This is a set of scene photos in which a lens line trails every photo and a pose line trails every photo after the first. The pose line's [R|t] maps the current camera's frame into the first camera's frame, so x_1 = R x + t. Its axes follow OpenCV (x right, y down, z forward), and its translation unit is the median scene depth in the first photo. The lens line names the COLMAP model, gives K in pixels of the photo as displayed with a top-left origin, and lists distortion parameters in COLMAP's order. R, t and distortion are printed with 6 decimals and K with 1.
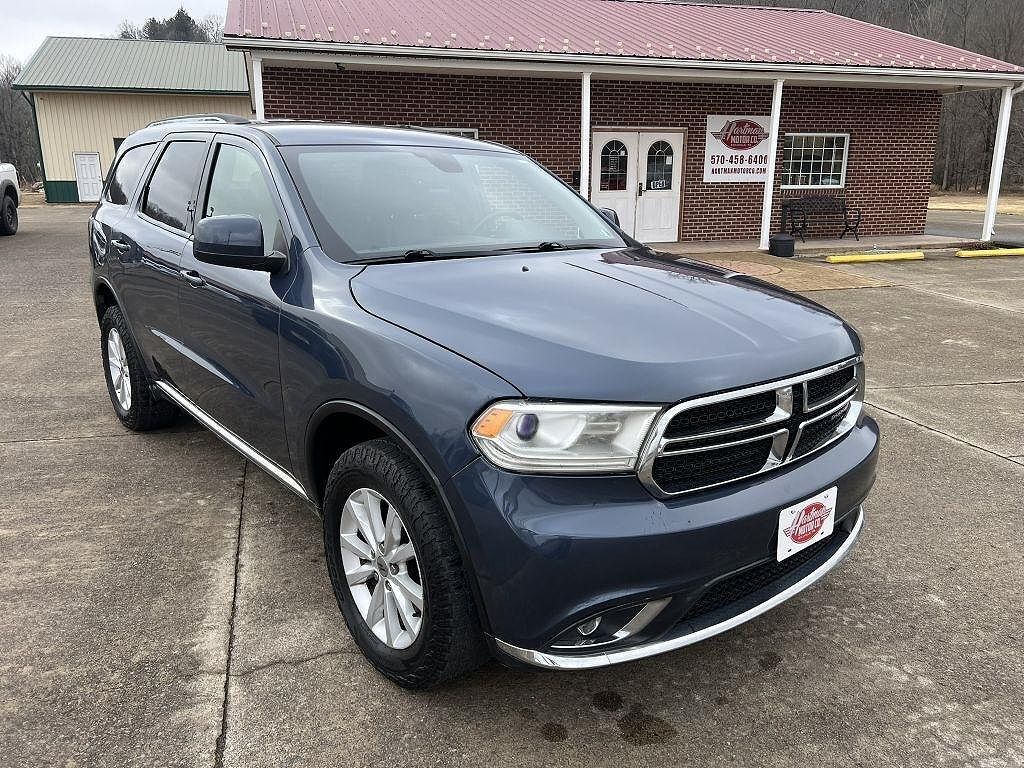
lens RADIAL K [[761.8, 0, 512.0], [0, 761.8, 384.0], [0, 0, 1]] dist [0.037826, -0.042218]
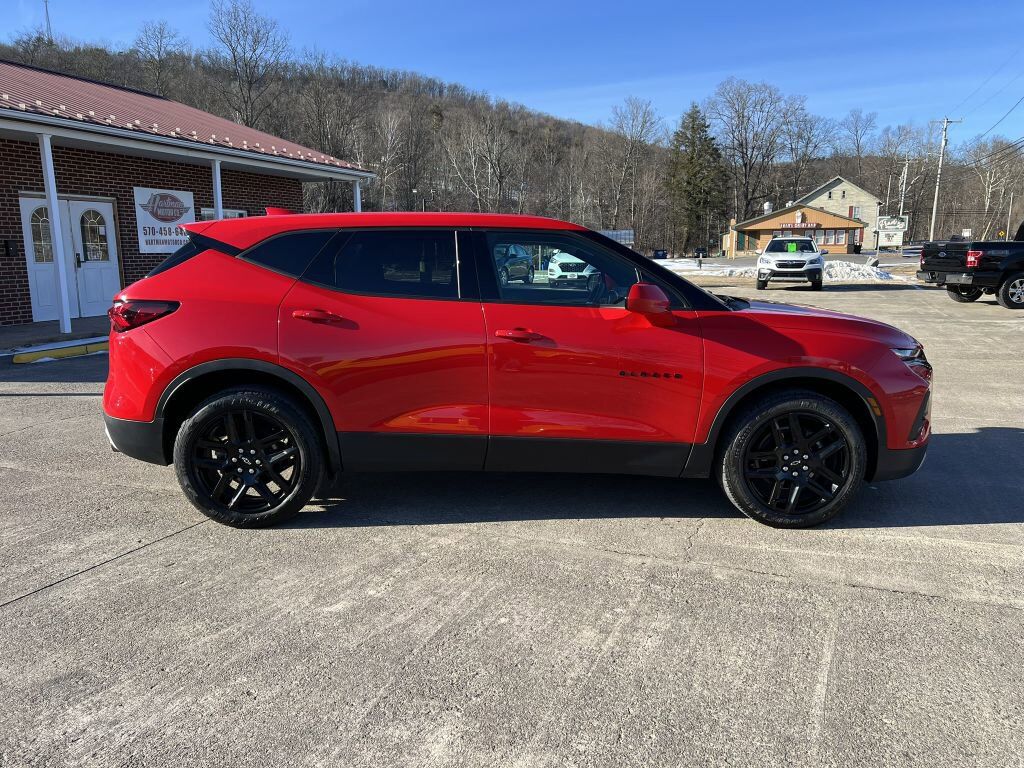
lens RADIAL K [[761.8, 0, 512.0], [0, 761.8, 384.0], [0, 0, 1]] dist [0.037826, -0.042218]
pose [[0.593776, -0.141623, 0.792069, -0.281457], [0.213318, 0.976871, 0.014751, -0.009762], [-0.775838, 0.160204, 0.610254, 0.048017]]
